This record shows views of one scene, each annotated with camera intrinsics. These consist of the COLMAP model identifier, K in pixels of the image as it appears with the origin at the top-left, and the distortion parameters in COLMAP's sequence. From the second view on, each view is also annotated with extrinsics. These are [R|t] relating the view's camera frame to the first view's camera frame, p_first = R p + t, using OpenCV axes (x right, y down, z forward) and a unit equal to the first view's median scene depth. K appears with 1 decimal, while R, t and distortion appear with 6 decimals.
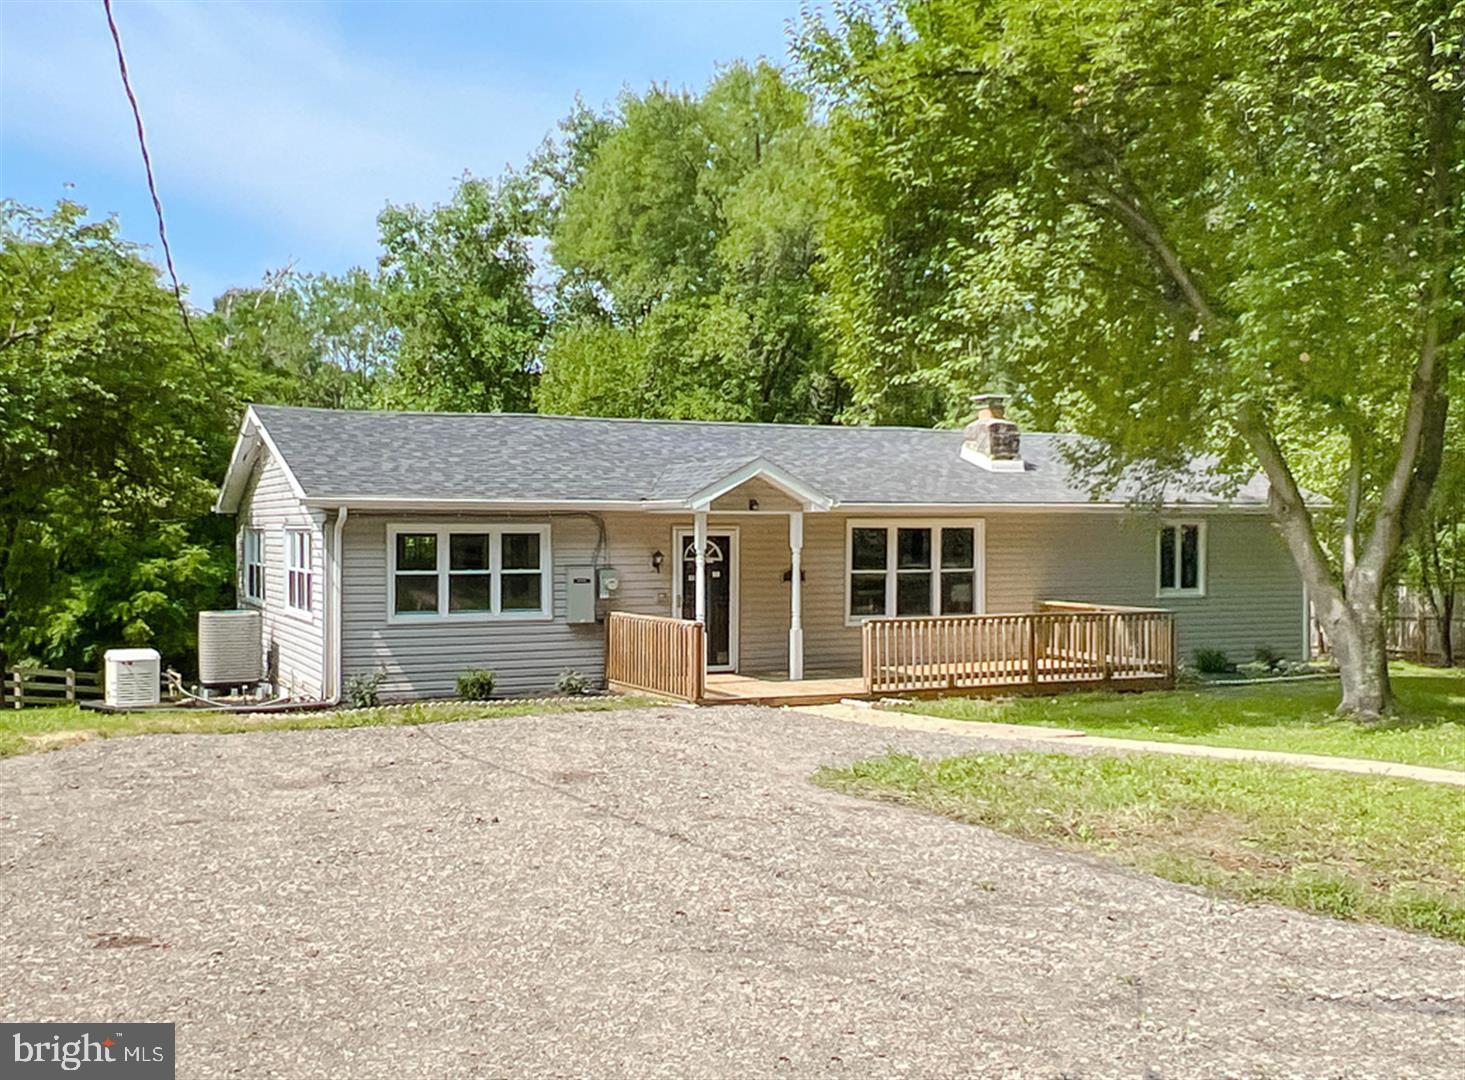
lens RADIAL K [[1519.8, 0, 733.7], [0, 1519.8, 540.1], [0, 0, 1]] dist [-0.015103, 0.000000]
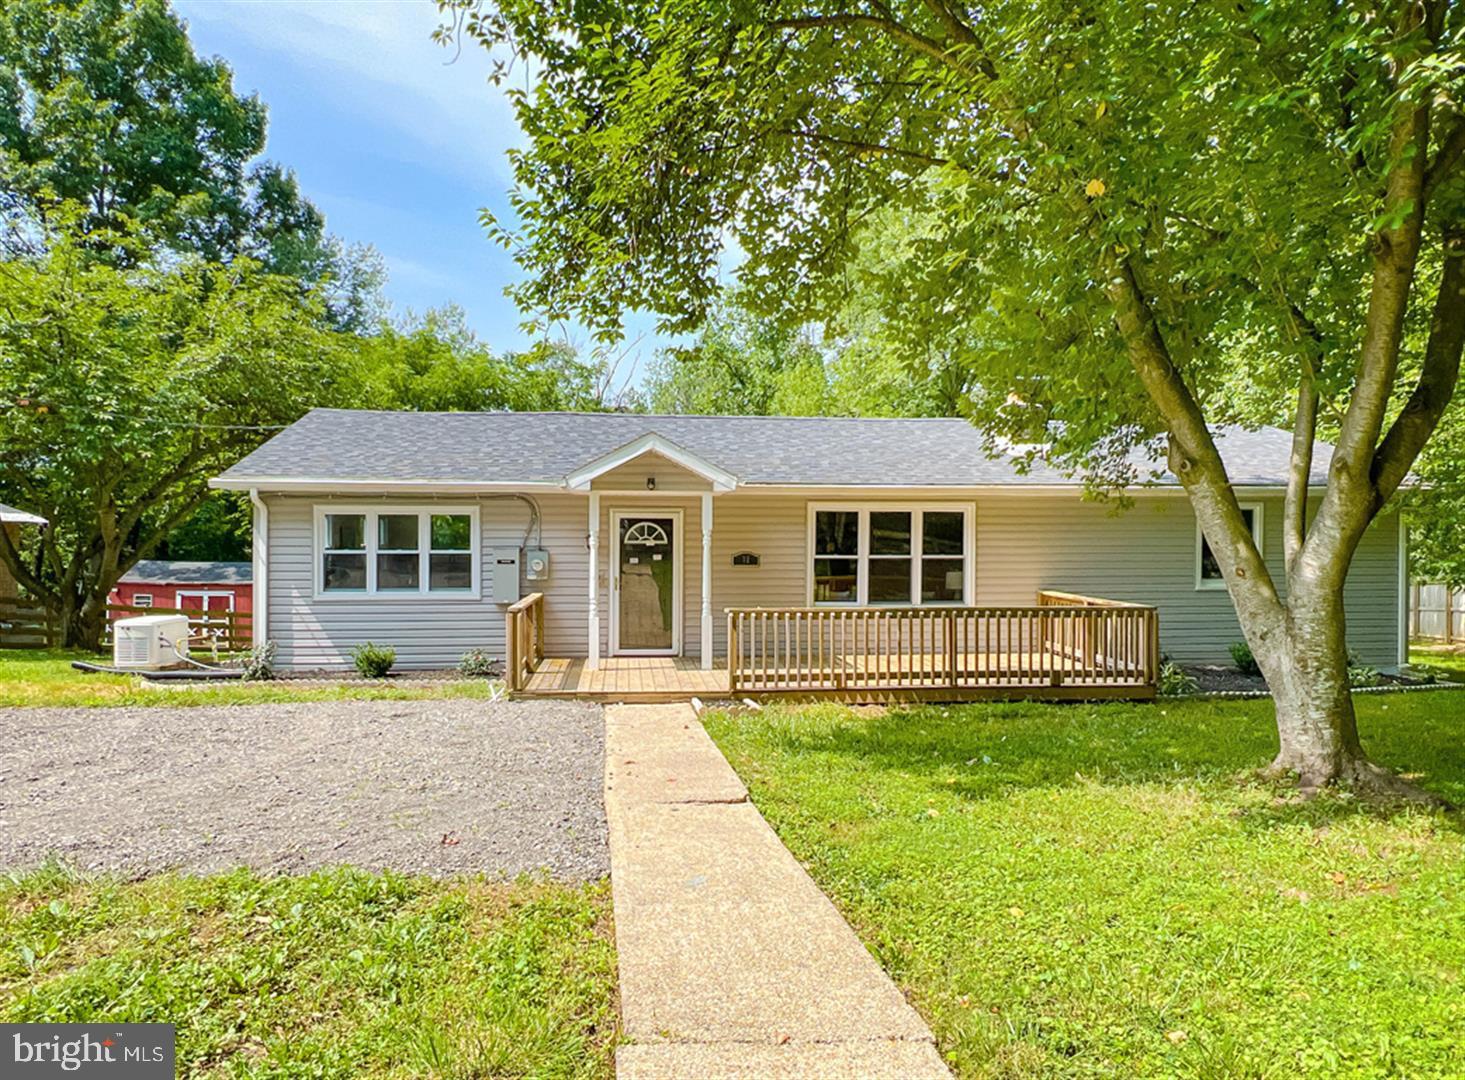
lens RADIAL K [[1010.1, 0, 730.6], [0, 1010.1, 543.3], [0, 0, 1]] dist [0.005016, 0.000571]
pose [[0.943055, 0.006485, -0.332572, 0.263718], [-0.005306, 0.999976, 0.004454, 0.010653], [0.332593, -0.002435, 0.943067, 0.410819]]
